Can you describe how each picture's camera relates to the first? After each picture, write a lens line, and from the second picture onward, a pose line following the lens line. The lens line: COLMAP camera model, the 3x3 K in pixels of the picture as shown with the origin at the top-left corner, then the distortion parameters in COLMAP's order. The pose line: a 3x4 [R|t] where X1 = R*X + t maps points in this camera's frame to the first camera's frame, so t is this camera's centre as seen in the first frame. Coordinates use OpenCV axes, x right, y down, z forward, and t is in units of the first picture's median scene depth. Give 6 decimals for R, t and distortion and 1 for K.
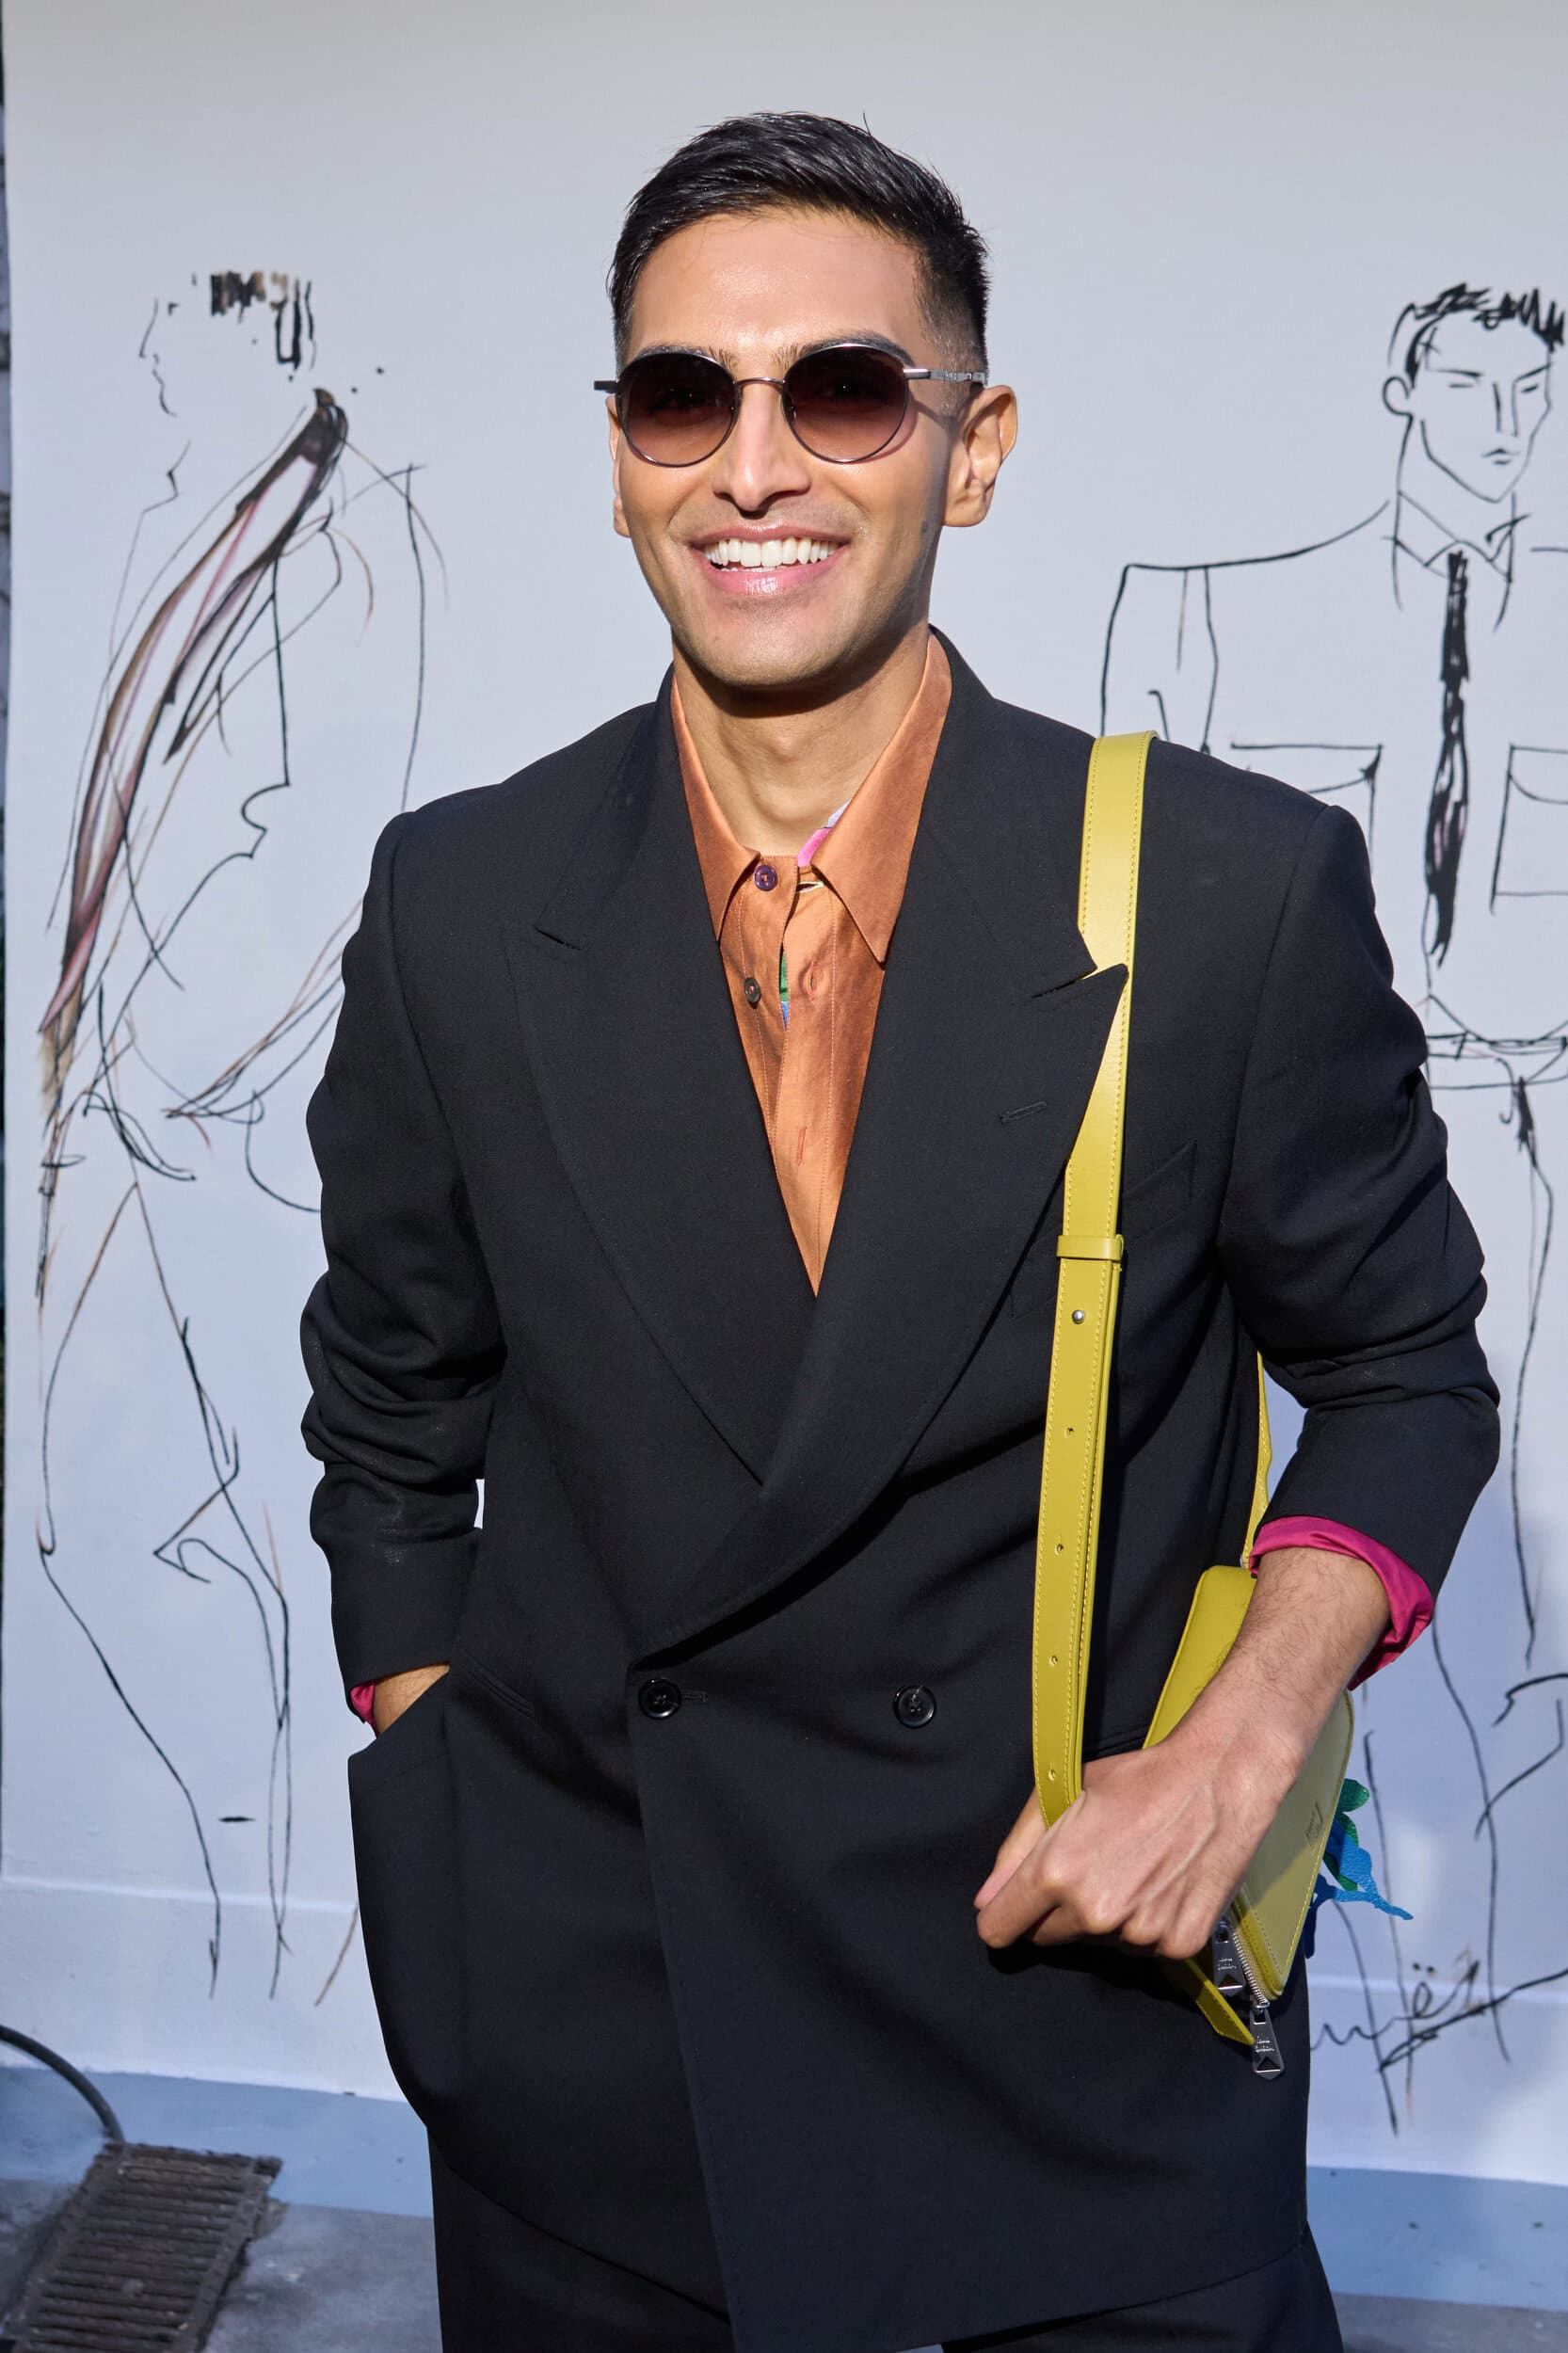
lens RADIAL K [[2737.9, 0, 473.5], [0, 2737.9, 1196.2], [0, 0, 1]] dist [-0.038324, 0.000000]
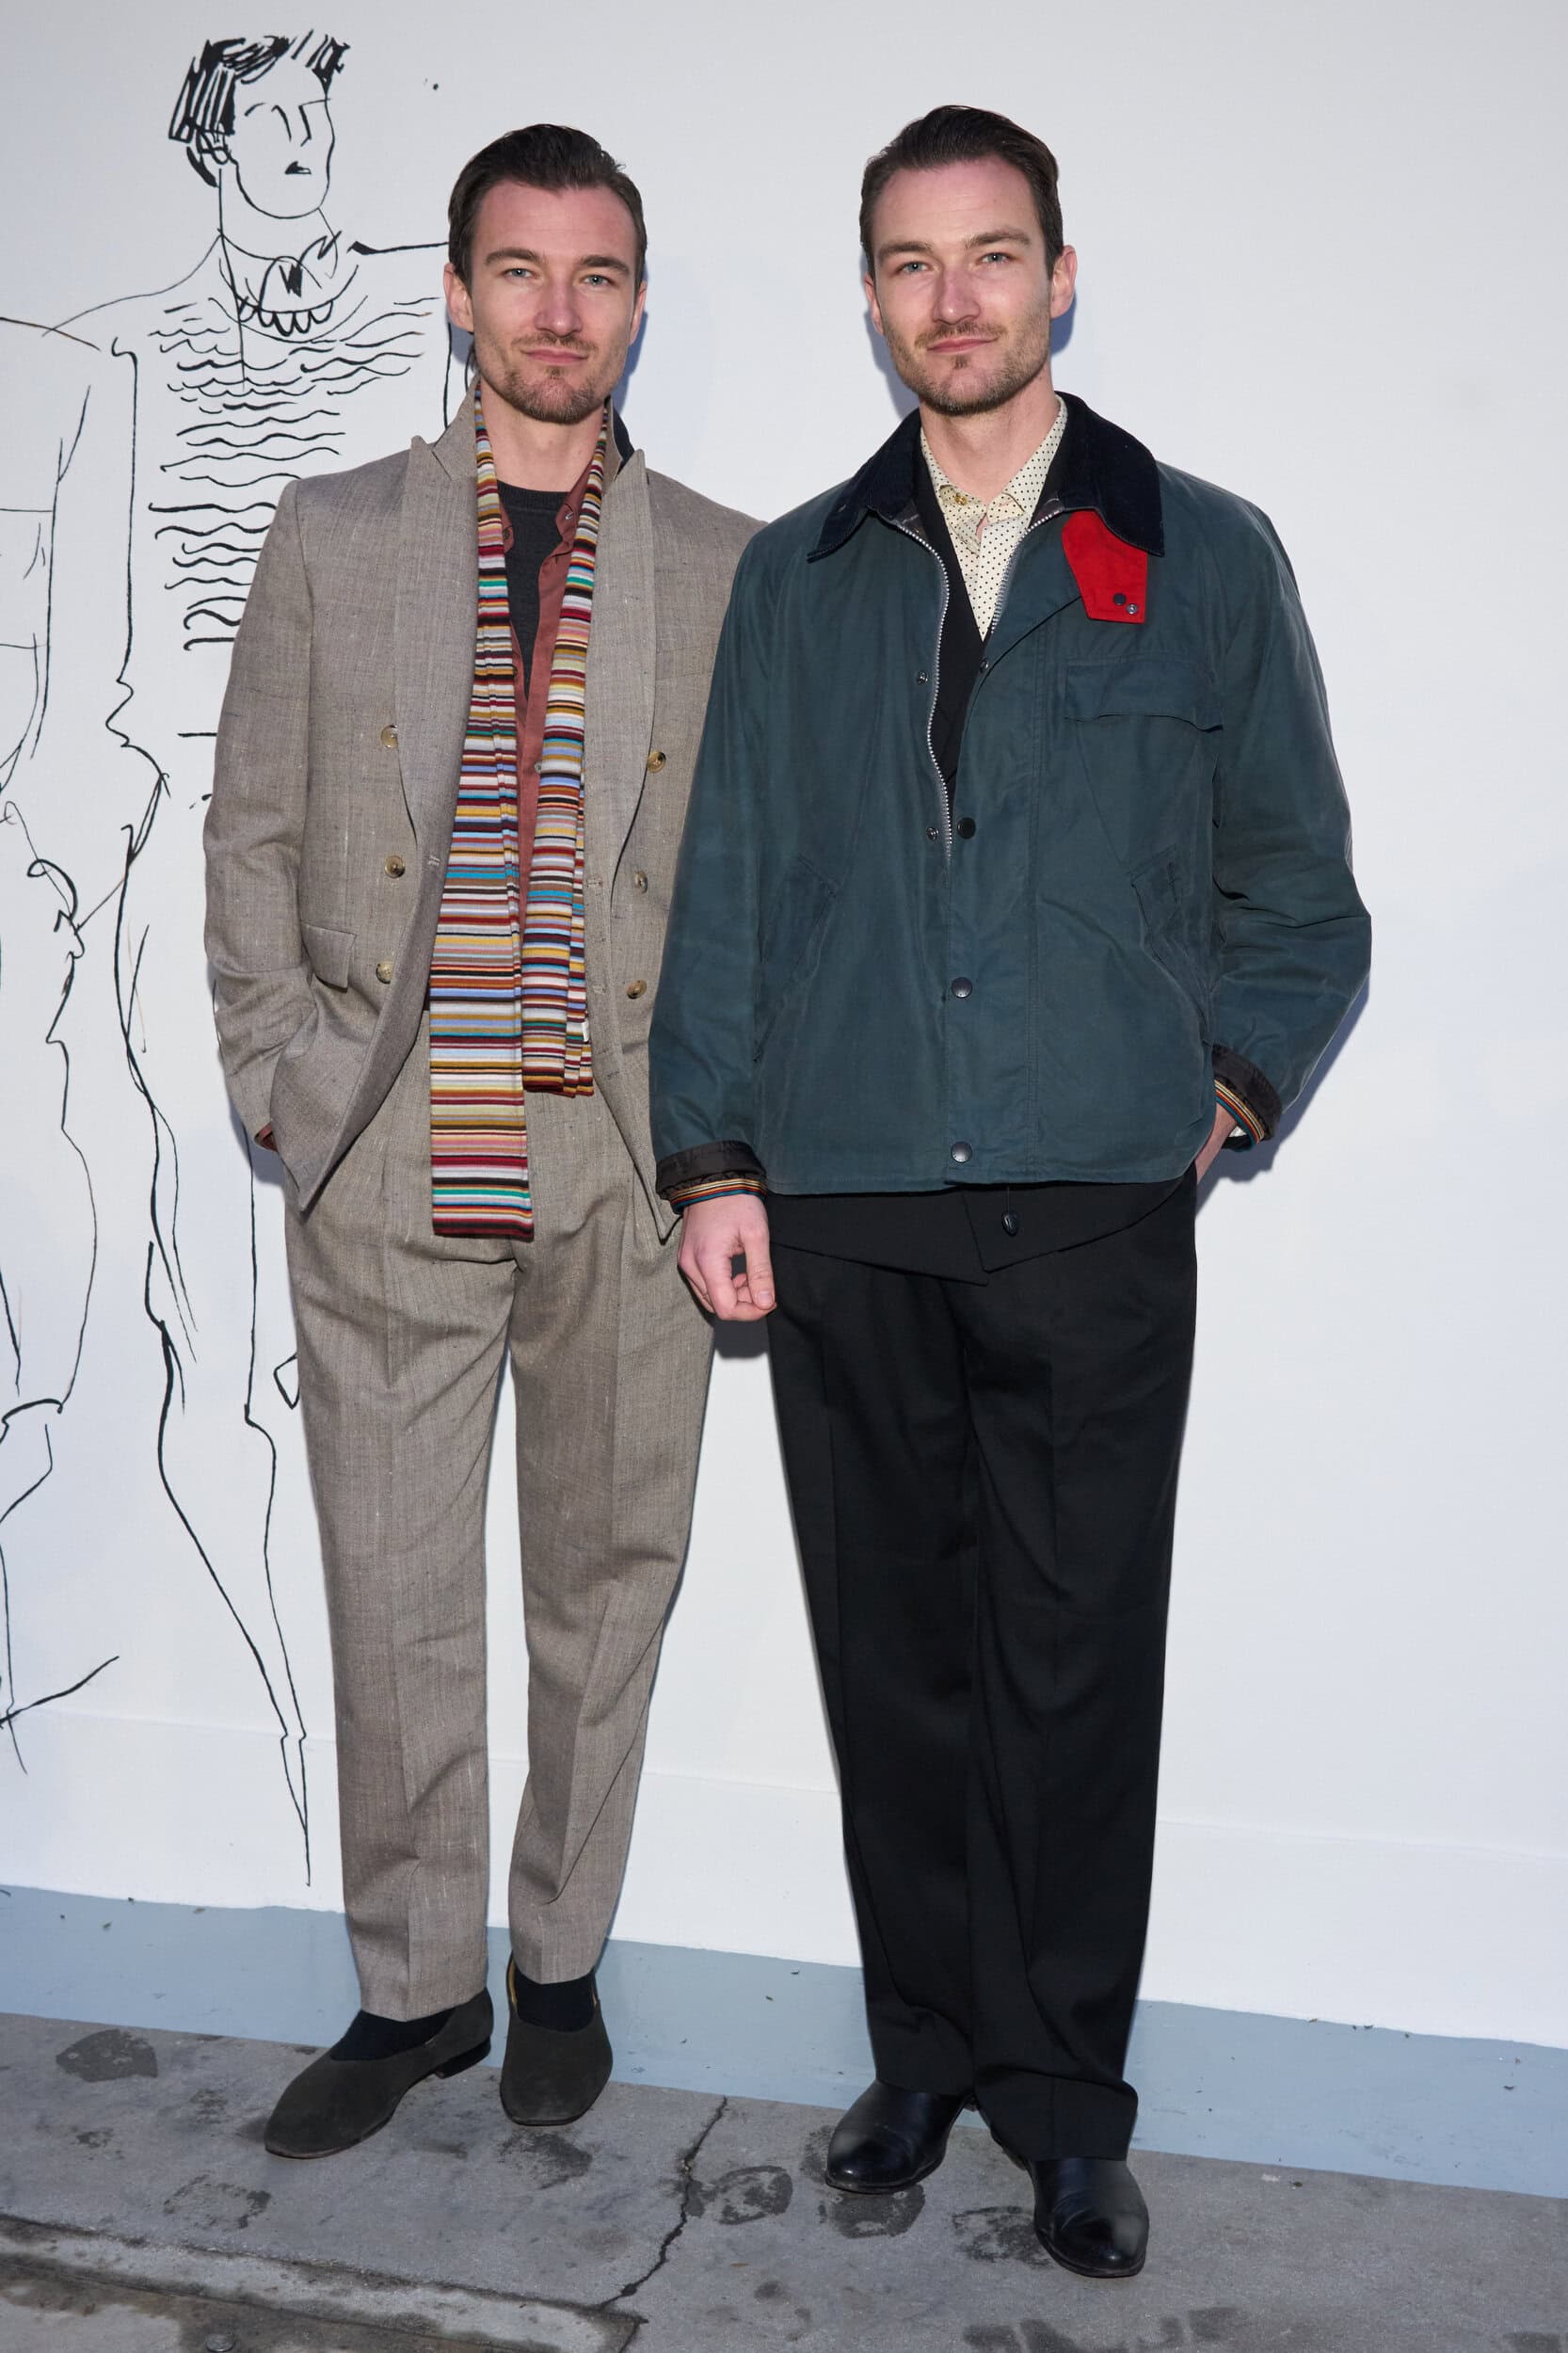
lens RADIAL K [[2748.7, 0, 829.1], [0, 2748.7, 1162.2], [0, 0, 1]] dist [-0.042595, 0.000000]
pose [[0.998583, 0.004360, -0.053033, 0.772927], [-0.004082, 0.999977, 0.005359, 0.080116], [0.053055, -0.005135, 0.998578, -0.032550]]
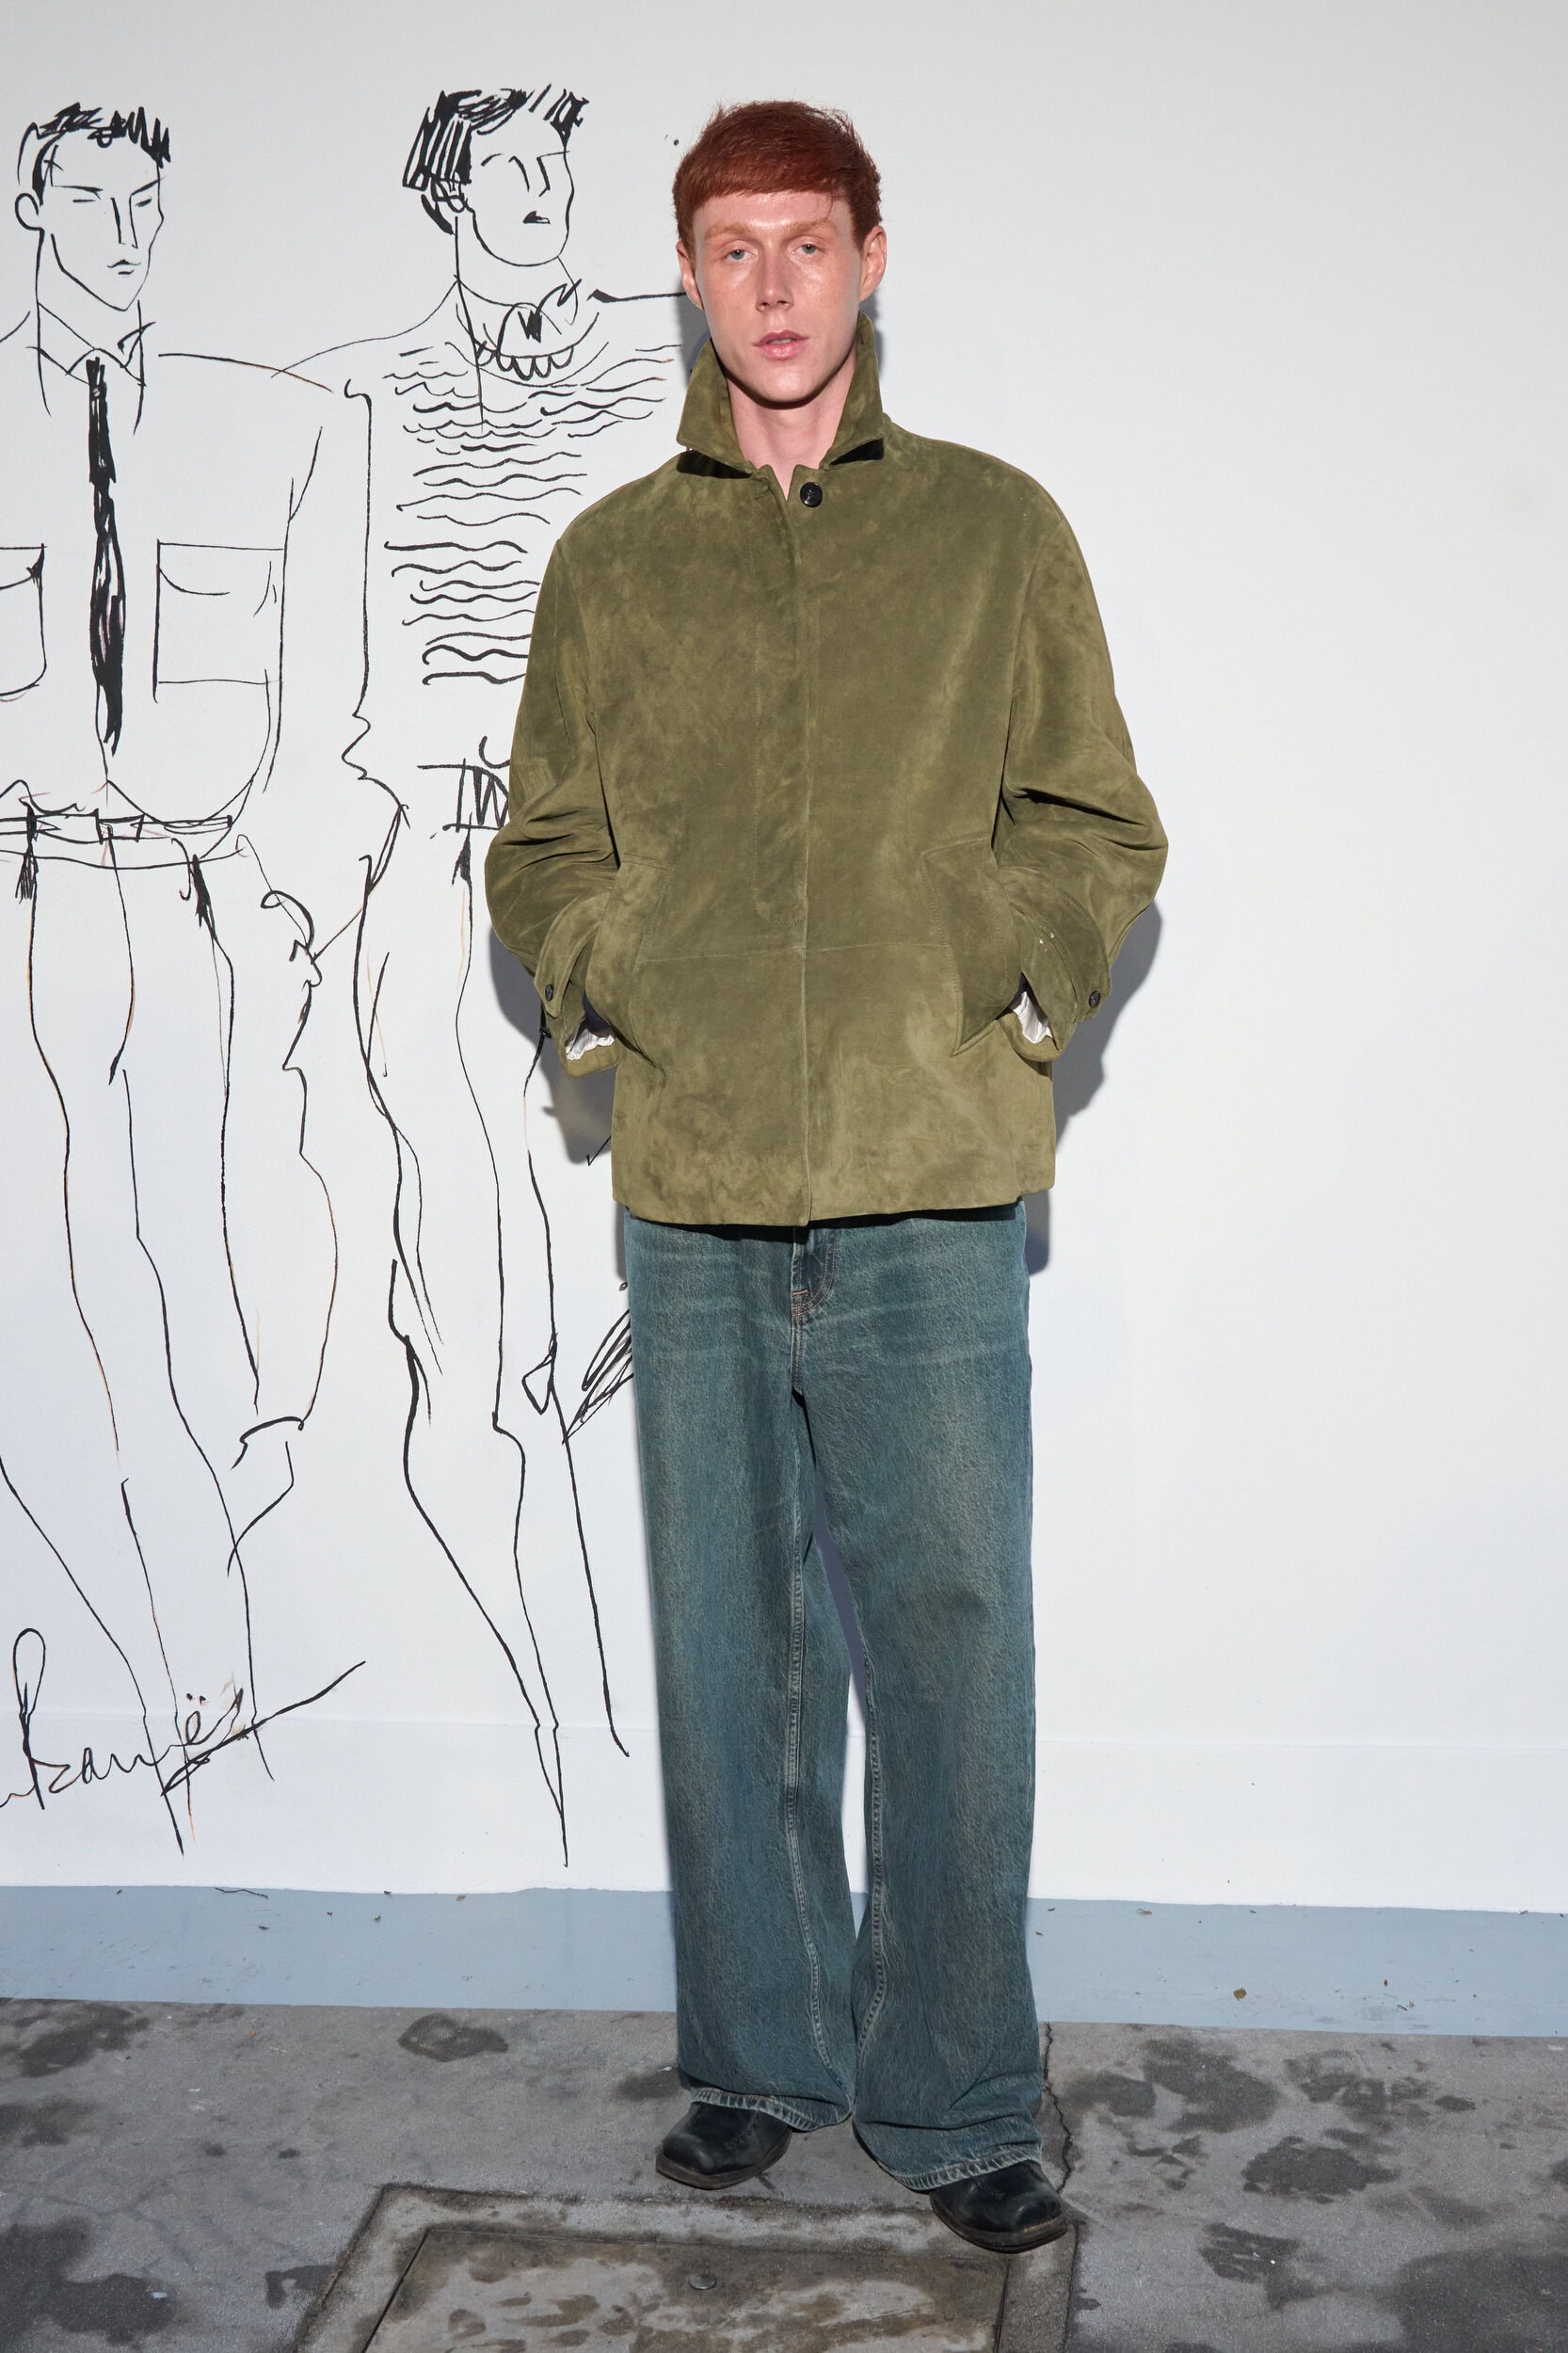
lens RADIAL K [[2656.4, 0, 882.4], [0, 2656.4, 1248.2], [0, 0, 1]] dist [-0.056544, 0.000000]
pose [[0.994431, -0.033470, 0.099930, 0.544289], [0.029931, 0.998878, 0.036705, 0.079984], [-0.101047, -0.033510, 0.994317, -0.061209]]
